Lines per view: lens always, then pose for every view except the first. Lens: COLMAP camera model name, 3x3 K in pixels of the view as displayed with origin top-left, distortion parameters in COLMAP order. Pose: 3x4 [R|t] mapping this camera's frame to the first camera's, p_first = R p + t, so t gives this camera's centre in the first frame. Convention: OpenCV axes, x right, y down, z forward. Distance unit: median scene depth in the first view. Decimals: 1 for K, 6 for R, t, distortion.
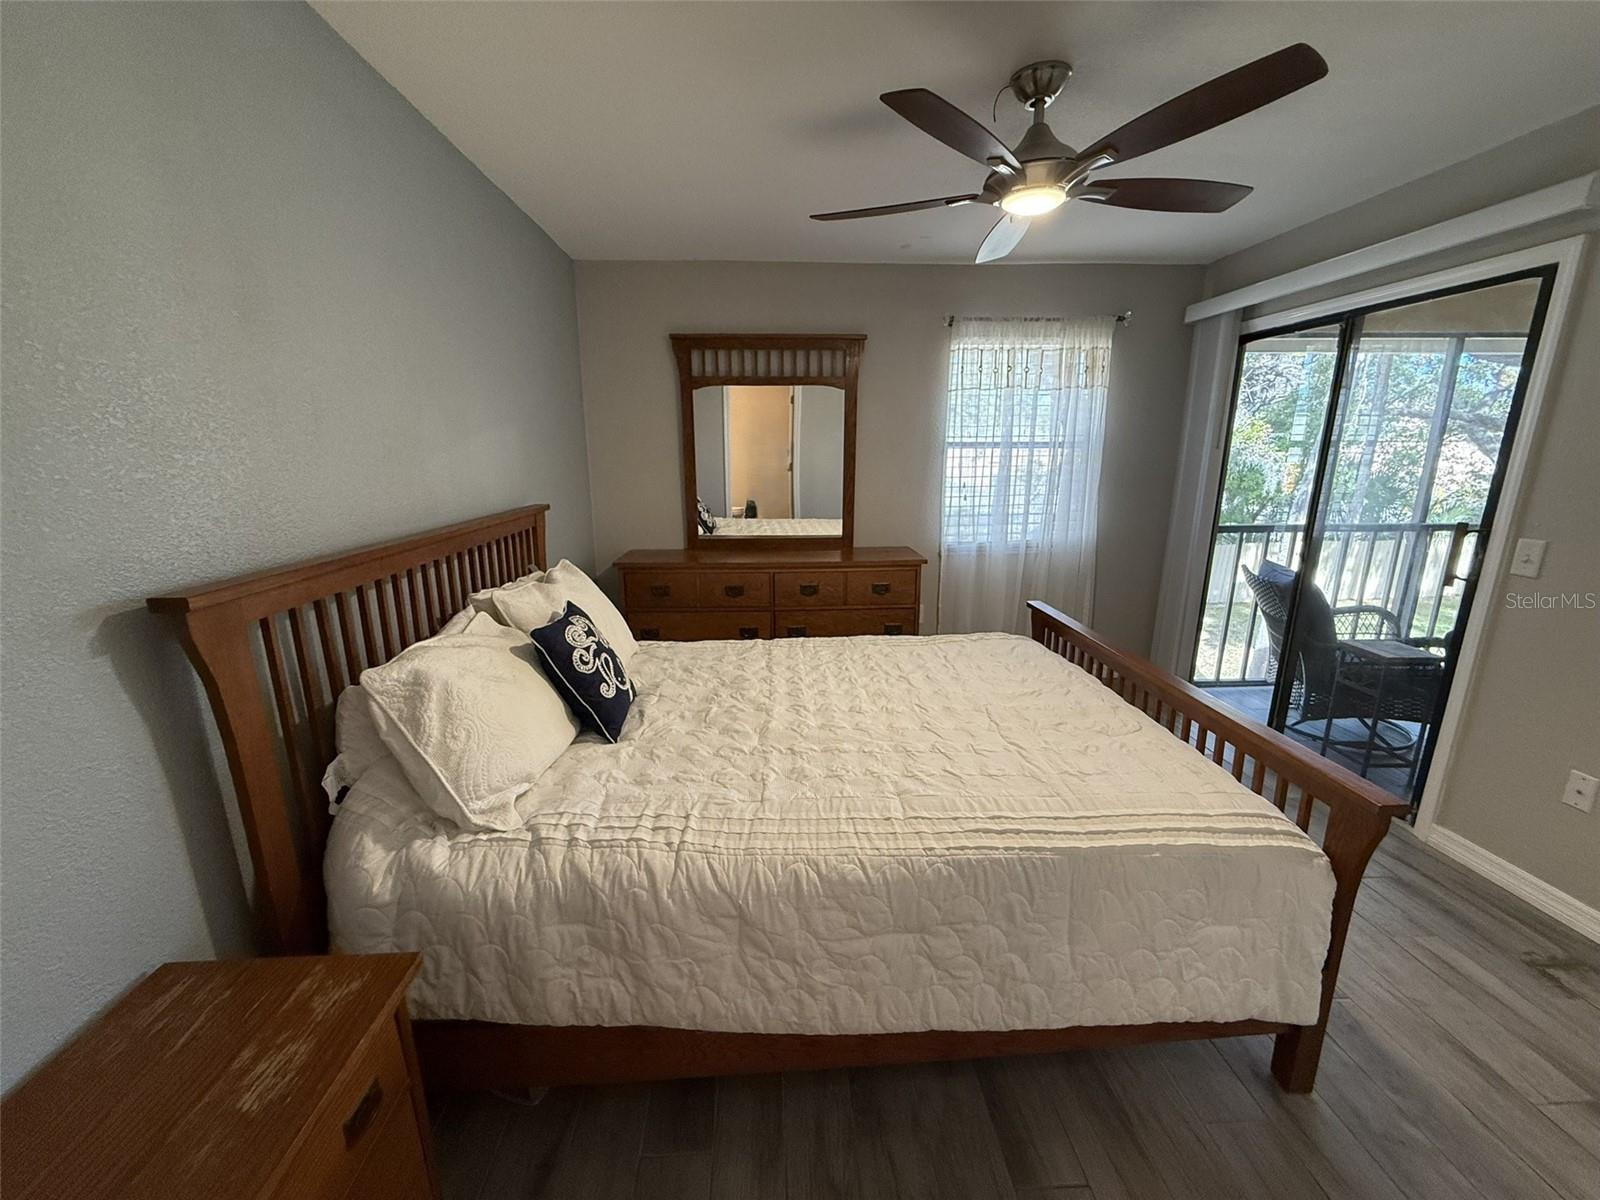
lens RADIAL K [[638.4, 0, 796.3], [0, 638.4, 598.3], [0, 0, 1]] dist [-0.002399, 0.000499]
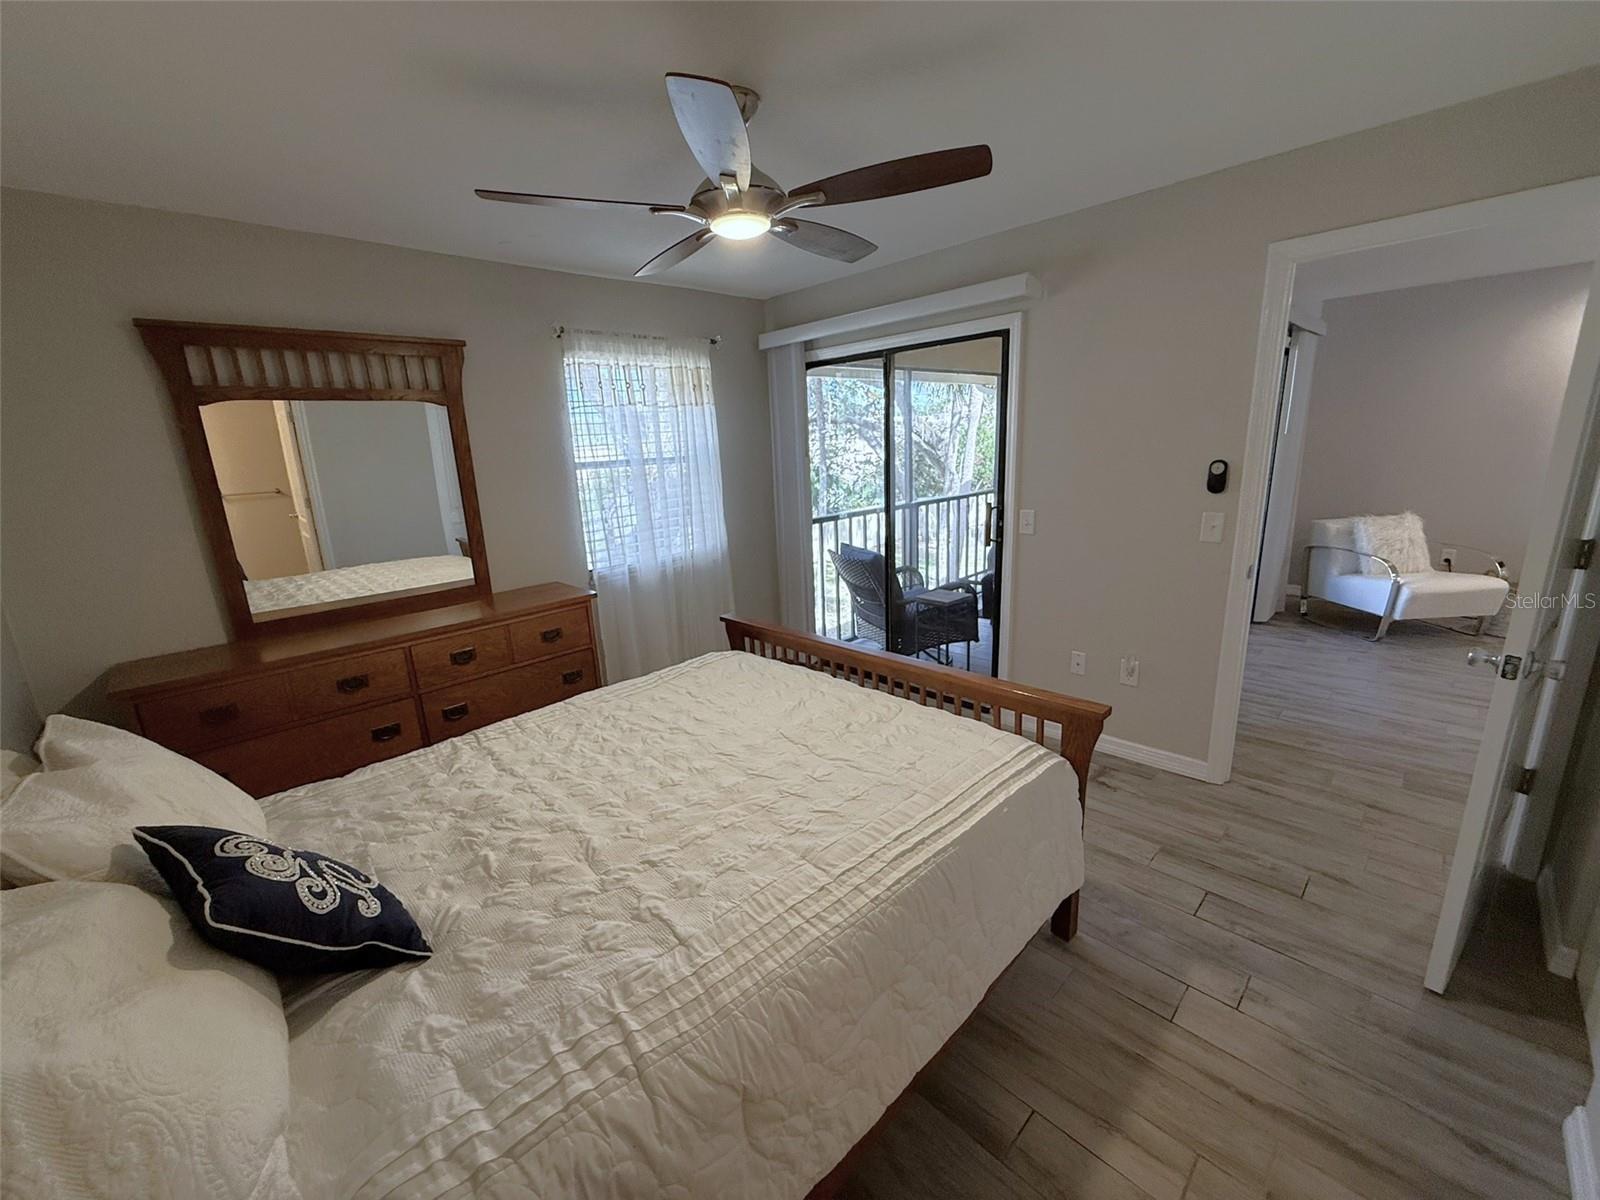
lens RADIAL K [[638.4, 0, 788.6], [0, 638.4, 596.5], [0, 0, 1]] dist [-0.002399, 0.000499]
pose [[0.750988, -0.185860, 0.633619, -0.268620], [0.195637, 0.979114, 0.055327, -0.083752], [-0.630669, 0.082409, 0.771664, 0.201055]]
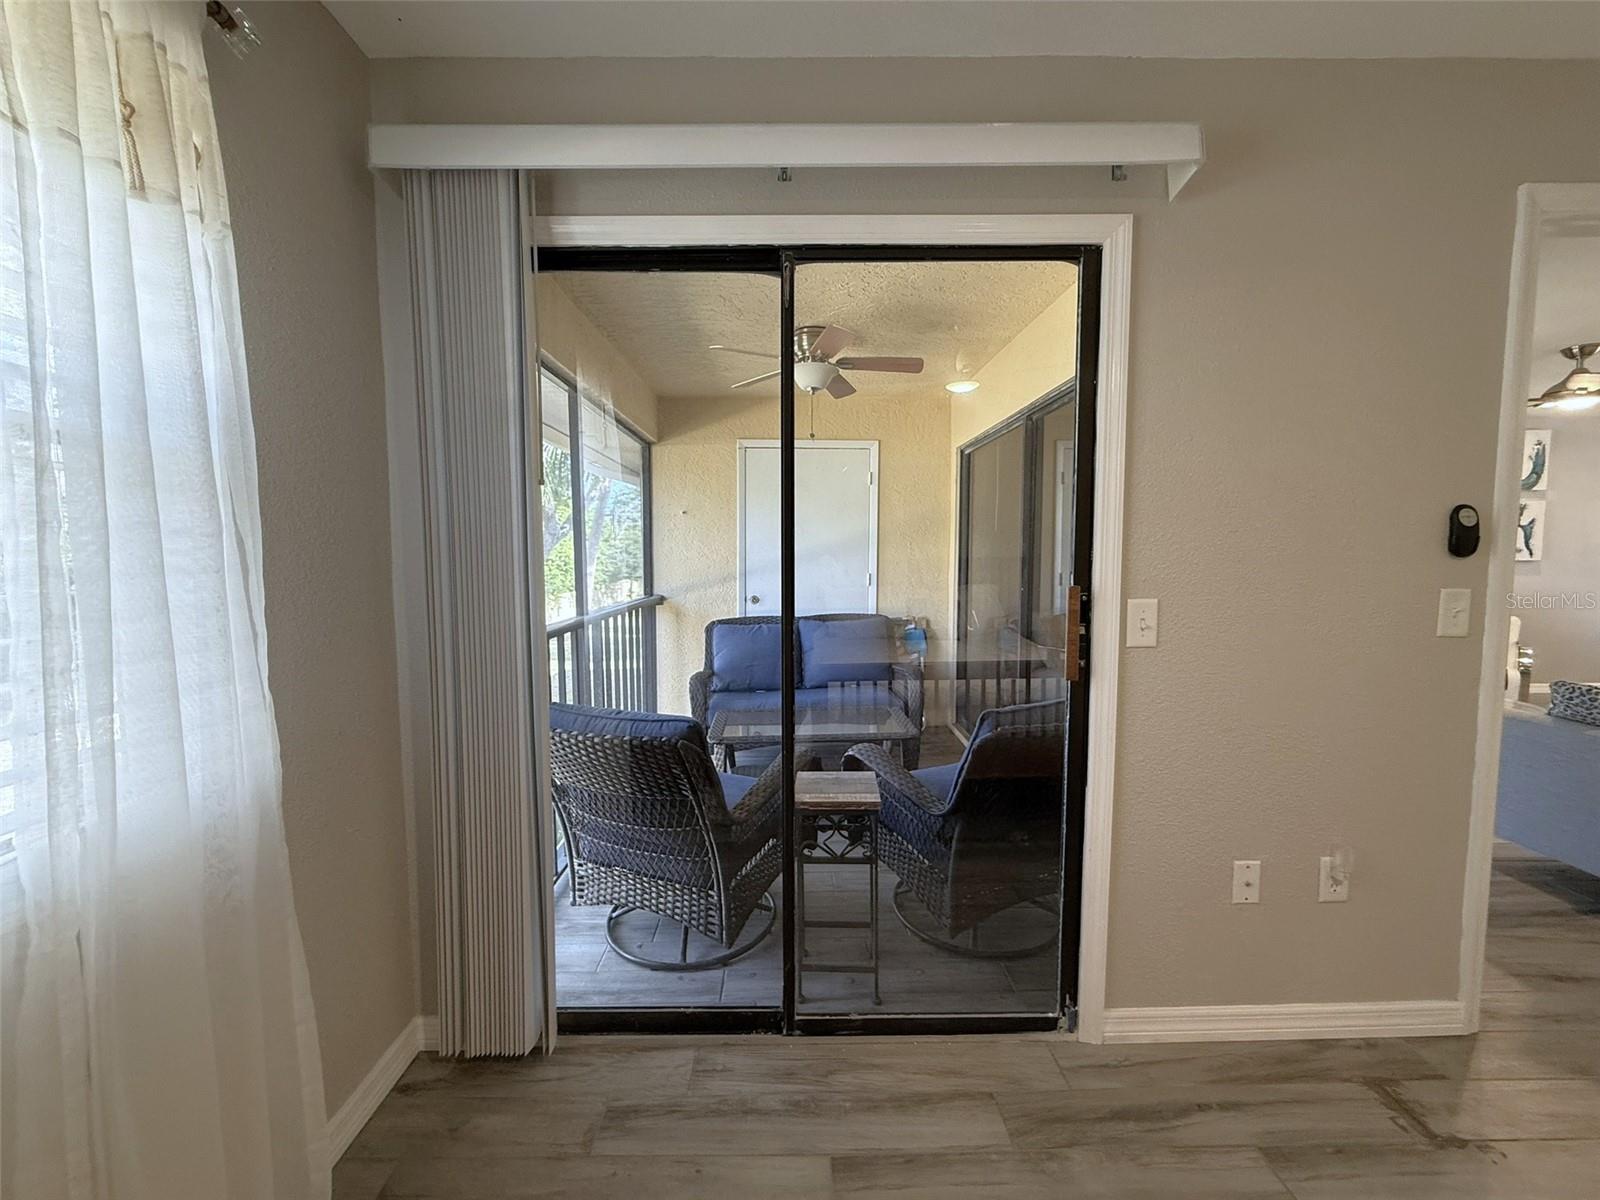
lens RADIAL K [[638.4, 0, 799.5], [0, 638.4, 606.1], [0, 0, 1]] dist [-0.002399, 0.000499]
pose [[0.043011, -0.073185, 0.996390, 0.367061], [0.238185, 0.969308, 0.060914, -0.226897], [-0.970267, 0.234705, 0.059123, 1.341865]]
